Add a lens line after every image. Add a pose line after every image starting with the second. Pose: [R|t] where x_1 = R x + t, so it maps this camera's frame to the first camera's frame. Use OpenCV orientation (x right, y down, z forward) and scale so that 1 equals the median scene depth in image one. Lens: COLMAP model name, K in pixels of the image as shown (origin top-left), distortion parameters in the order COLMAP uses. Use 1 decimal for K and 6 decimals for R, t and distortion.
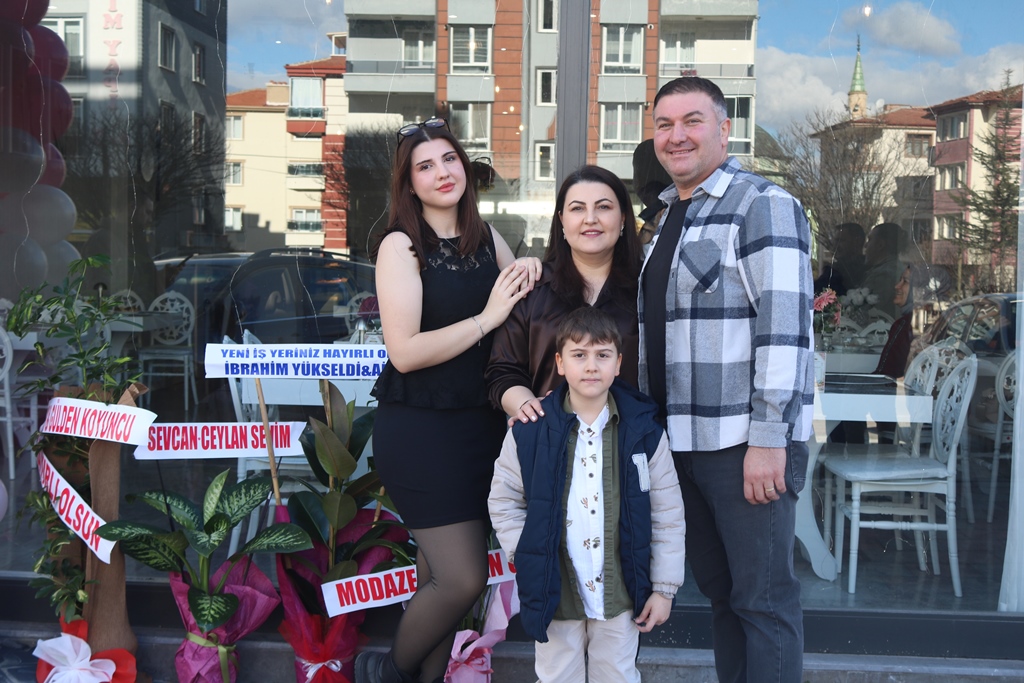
lens RADIAL K [[1388.6, 0, 505.0], [0, 1388.6, 345.6], [0, 0, 1]] dist [0.057336, 0.000000]
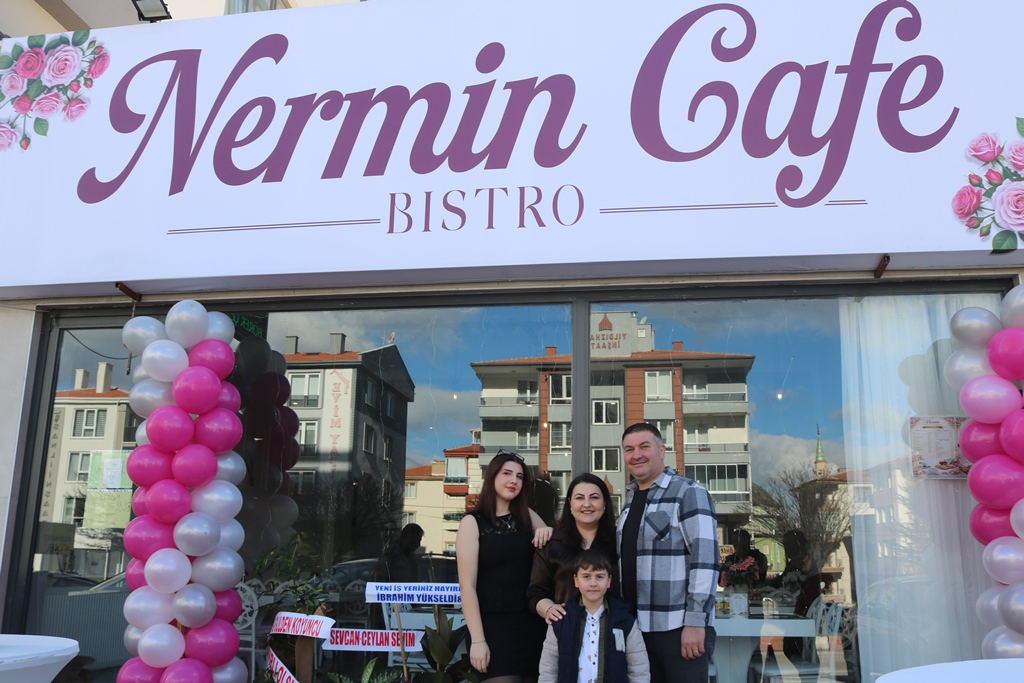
lens RADIAL K [[917.2, 0, 512.5], [0, 917.2, 341.2], [0, 0, 1]] dist [-0.079420, -0.001600]
pose [[0.996623, -0.029968, -0.076454, 0.047563], [0.004691, 0.950289, -0.311334, 0.061535], [0.081983, 0.309924, 0.947220, -0.101524]]
